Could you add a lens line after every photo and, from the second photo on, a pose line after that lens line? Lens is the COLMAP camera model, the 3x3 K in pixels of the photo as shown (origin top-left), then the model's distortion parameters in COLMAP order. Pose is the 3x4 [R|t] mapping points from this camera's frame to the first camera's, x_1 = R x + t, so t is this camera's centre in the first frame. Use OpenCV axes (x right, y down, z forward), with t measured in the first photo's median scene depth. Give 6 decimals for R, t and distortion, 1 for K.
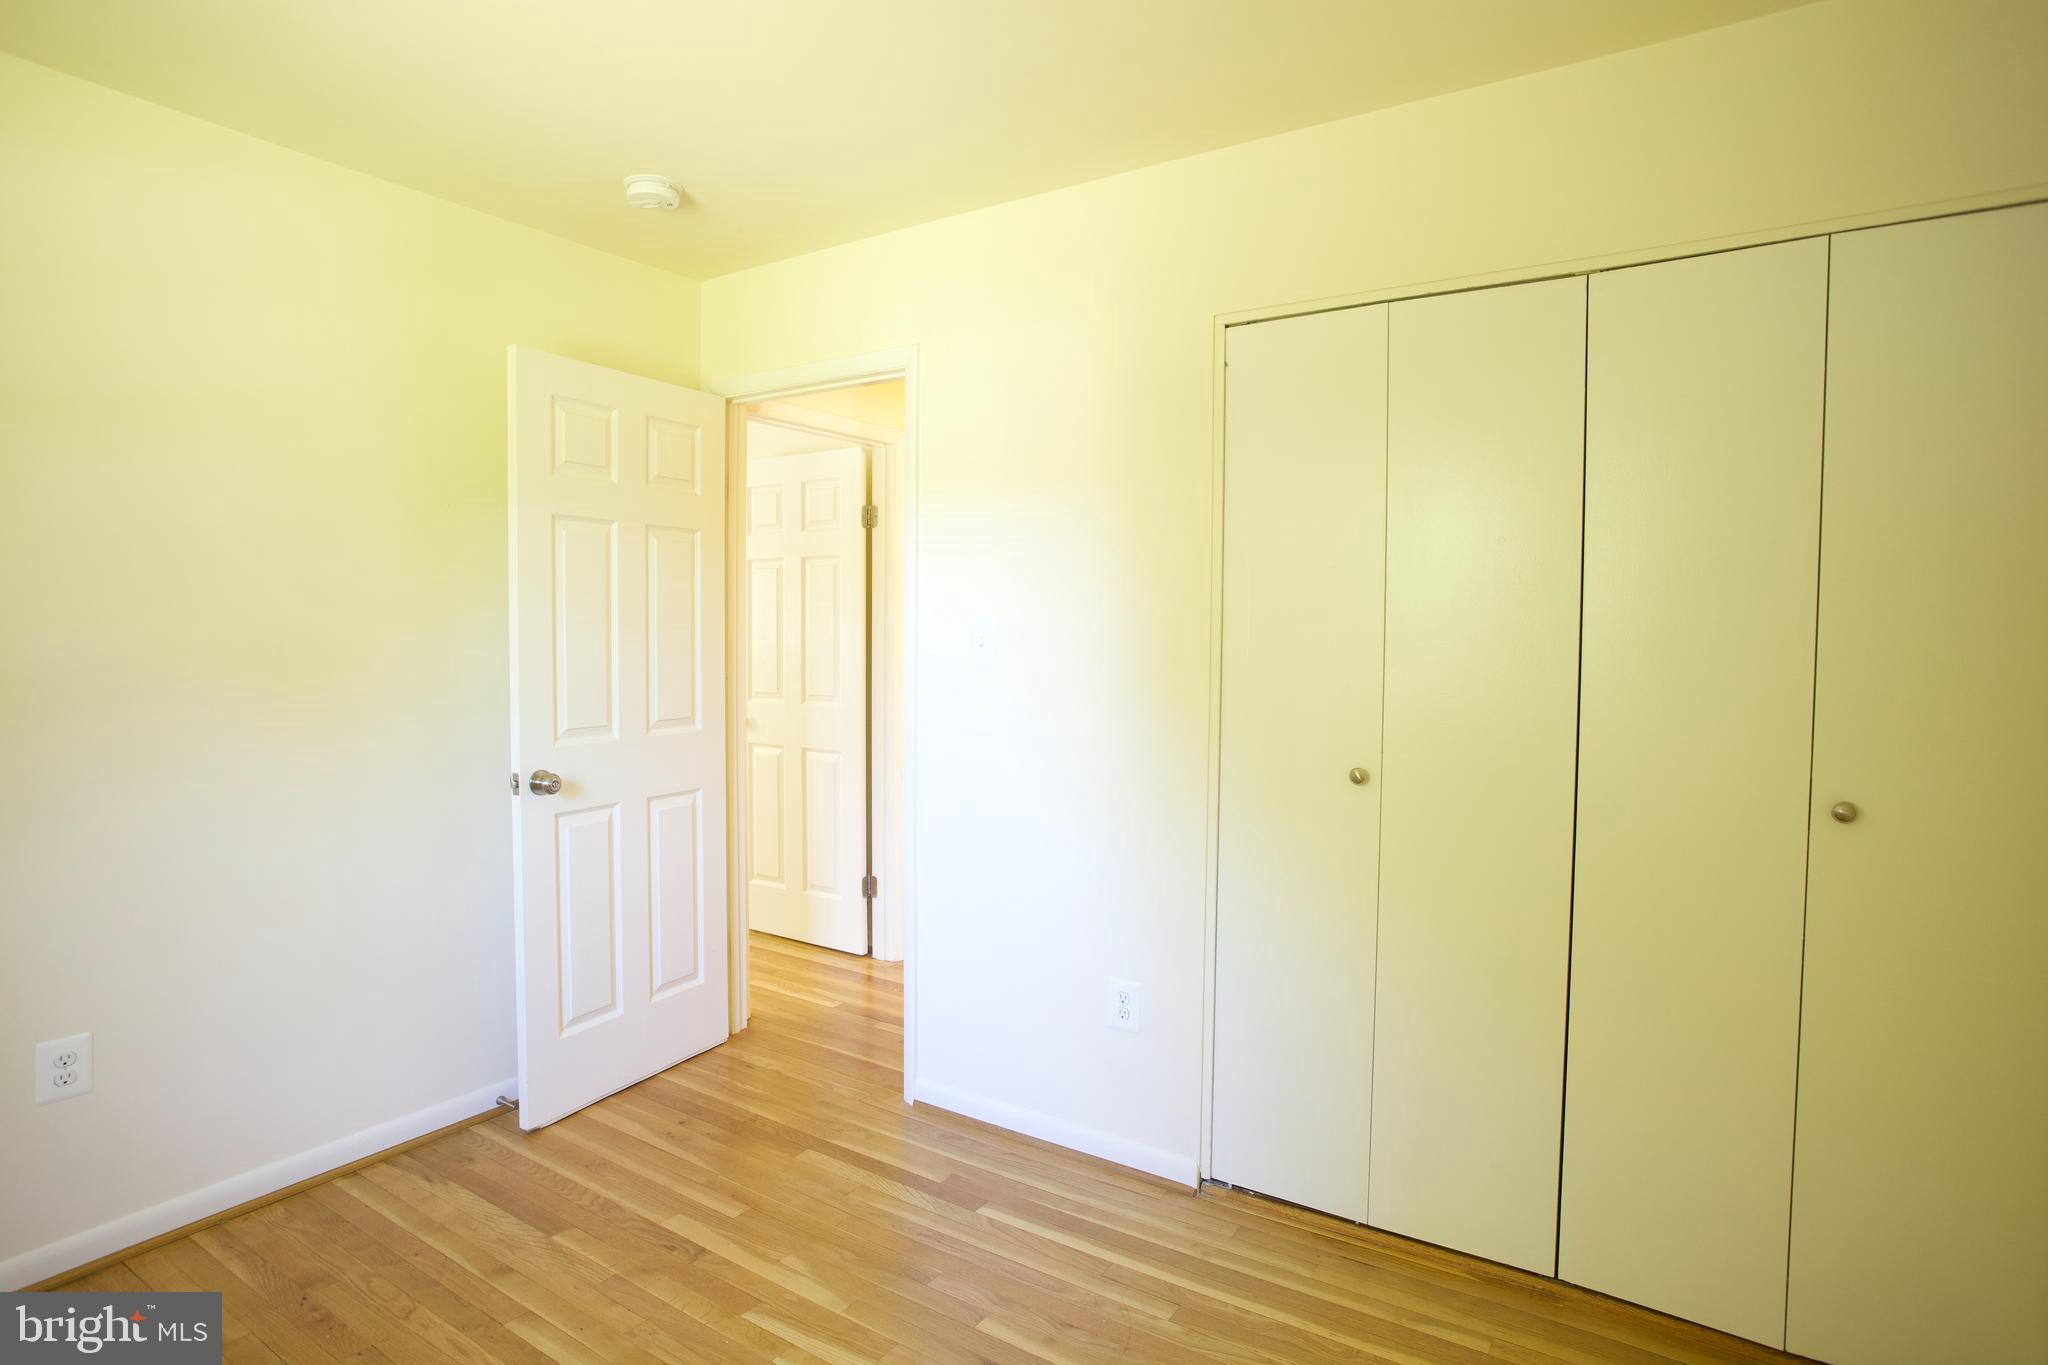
lens RADIAL K [[1069.9, 0, 1011.8], [0, 1069.9, 671.3], [0, 0, 1]] dist [-0.065516, 0.032307]
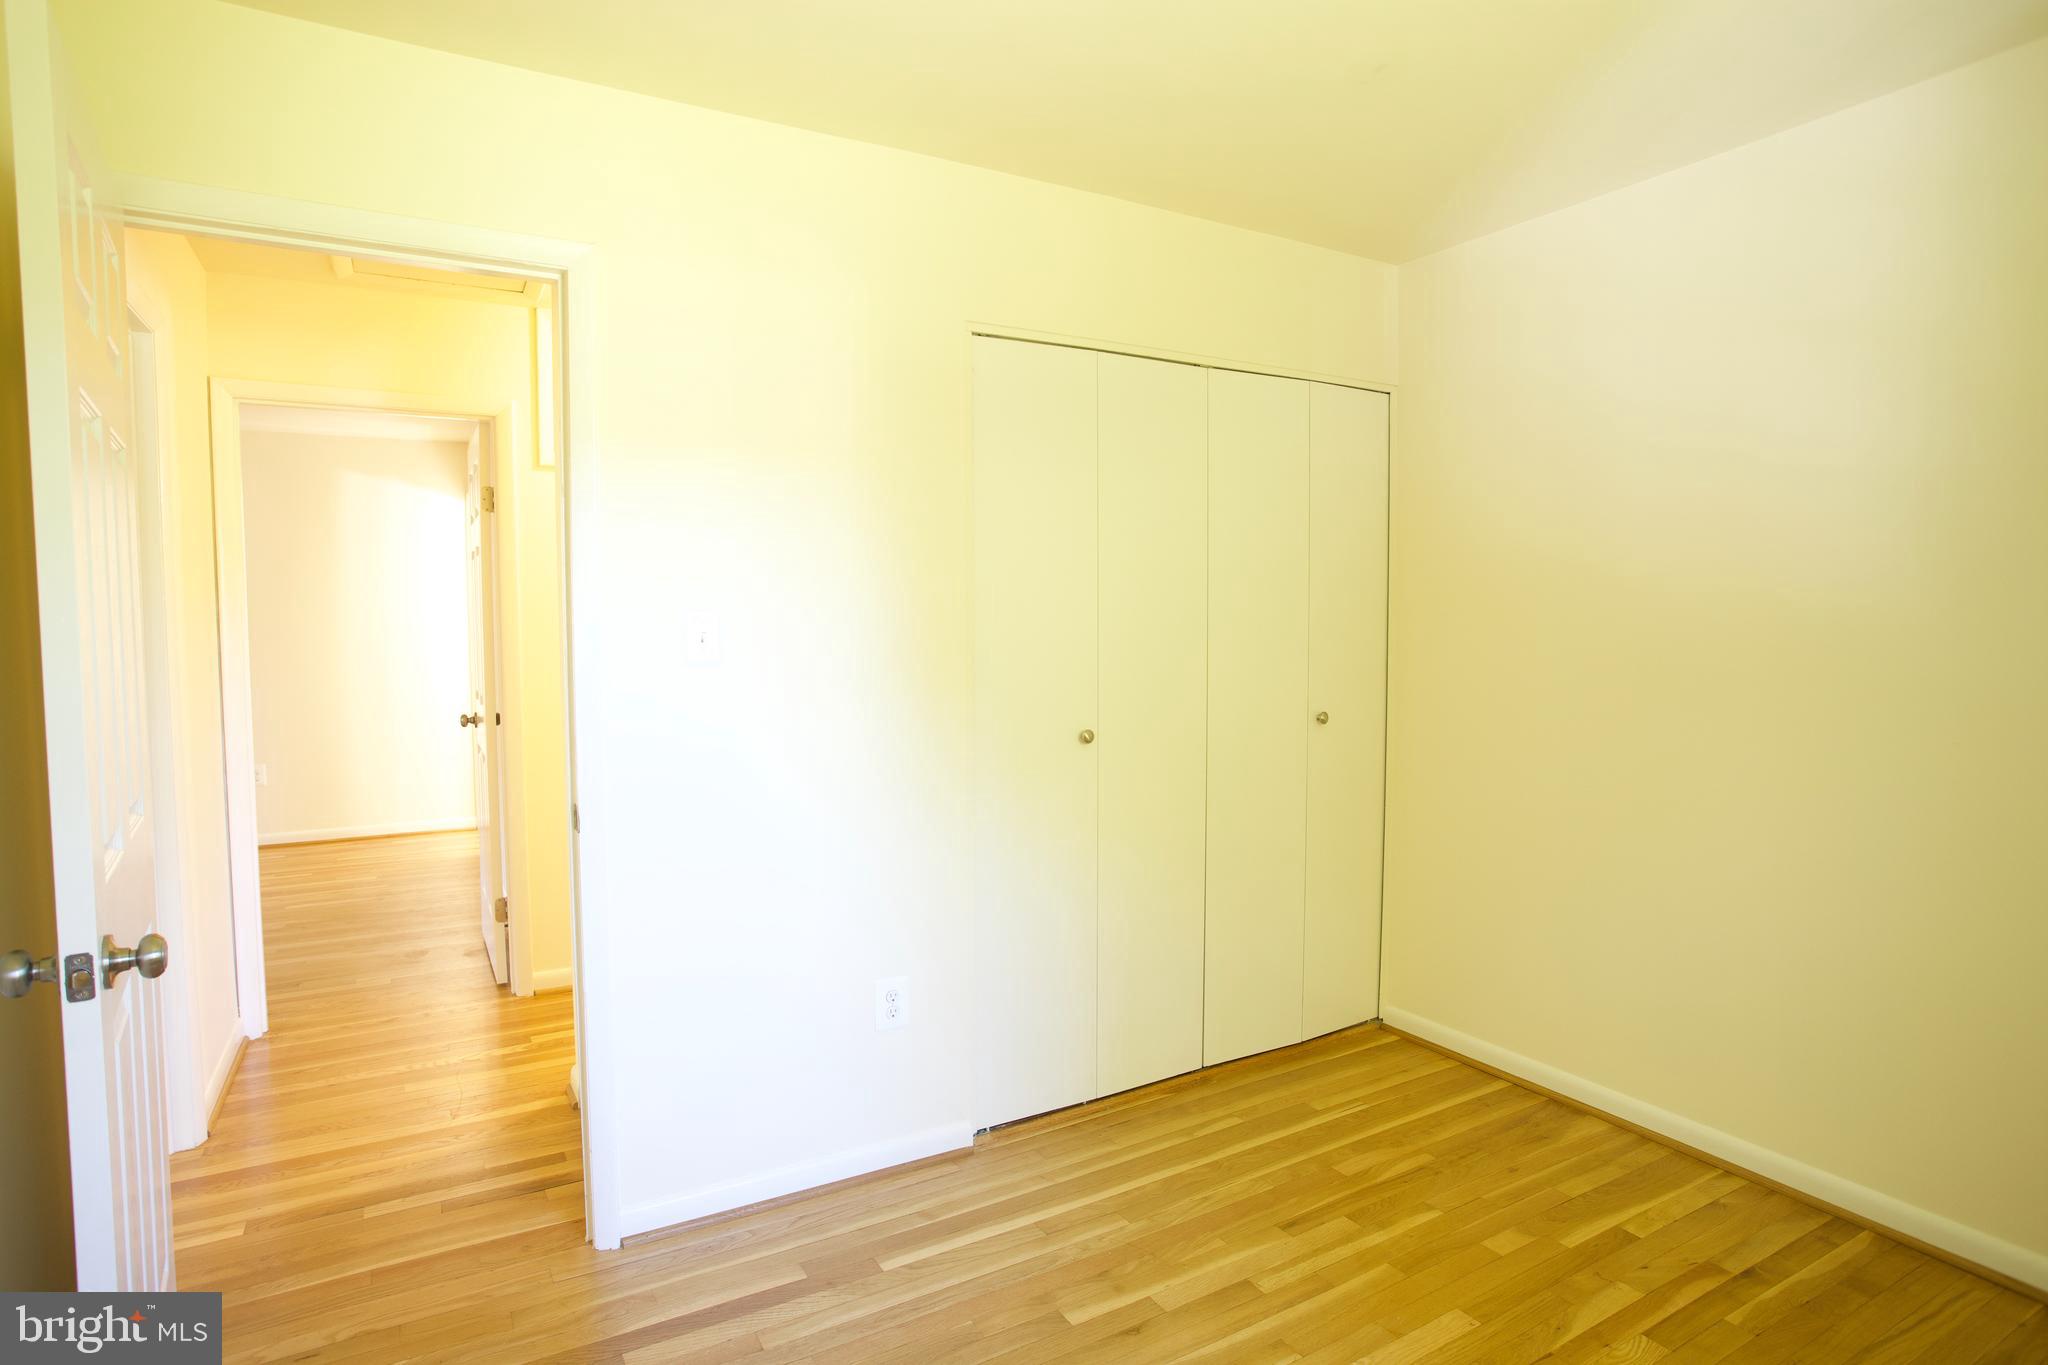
lens RADIAL K [[1069.9, 0, 1011.8], [0, 1069.9, 671.3], [0, 0, 1]] dist [-0.065516, 0.032307]
pose [[0.454888, -0.056655, 0.888745, -0.745142], [0.045639, 0.998146, 0.040269, -0.026671], [-0.889378, 0.022243, 0.456631, 0.482052]]
